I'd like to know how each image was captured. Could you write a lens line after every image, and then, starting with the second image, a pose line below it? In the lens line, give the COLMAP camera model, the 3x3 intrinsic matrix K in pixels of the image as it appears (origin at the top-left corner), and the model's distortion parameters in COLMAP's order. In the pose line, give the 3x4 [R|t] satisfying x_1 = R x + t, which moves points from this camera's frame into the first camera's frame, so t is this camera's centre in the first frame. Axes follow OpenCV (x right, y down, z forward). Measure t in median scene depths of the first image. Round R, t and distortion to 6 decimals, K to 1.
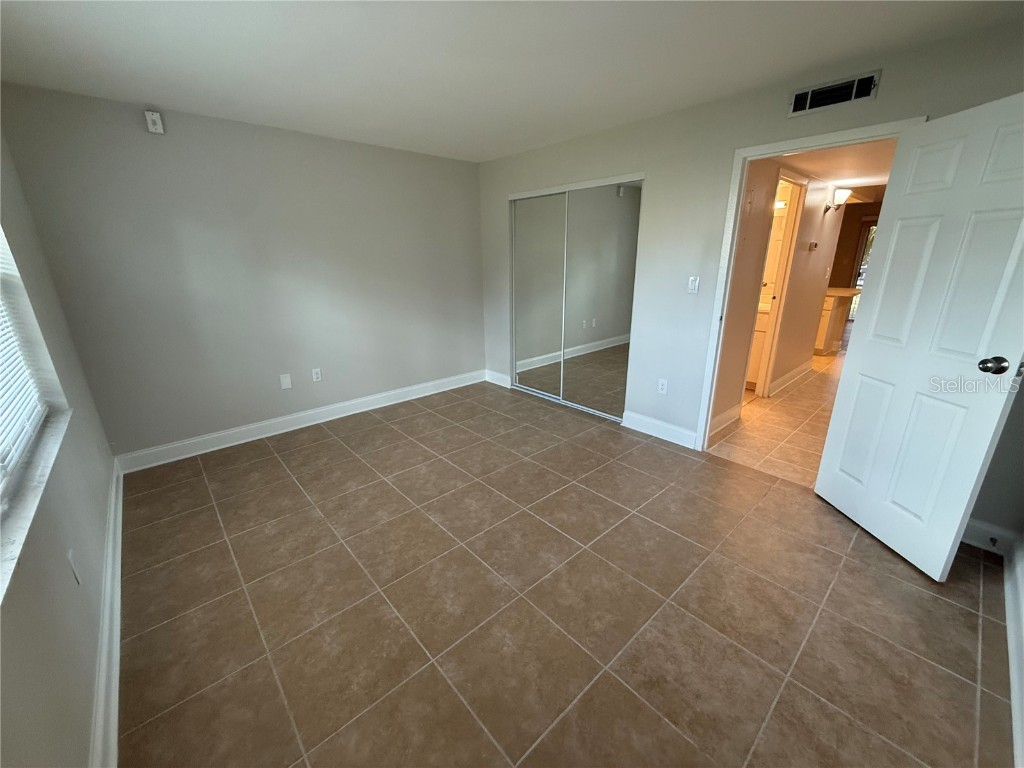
lens RADIAL K [[408.9, 0, 509.4], [0, 408.9, 382.4], [0, 0, 1]] dist [0.000445, -0.000344]
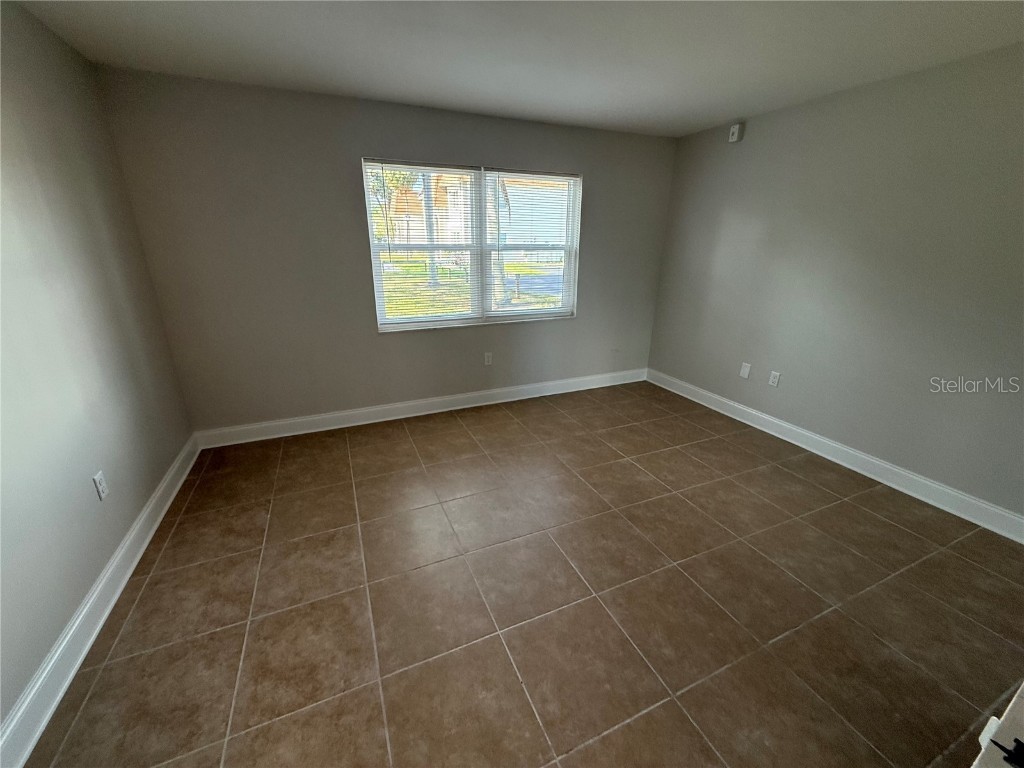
lens RADIAL K [[408.9, 0, 511.0], [0, 408.9, 381.9], [0, 0, 1]] dist [0.000445, -0.000344]
pose [[-0.308601, 0.319587, -0.895896, 0.863738], [-0.290066, 0.865386, 0.408619, -0.358672], [0.905885, 0.385969, -0.174358, 1.096253]]
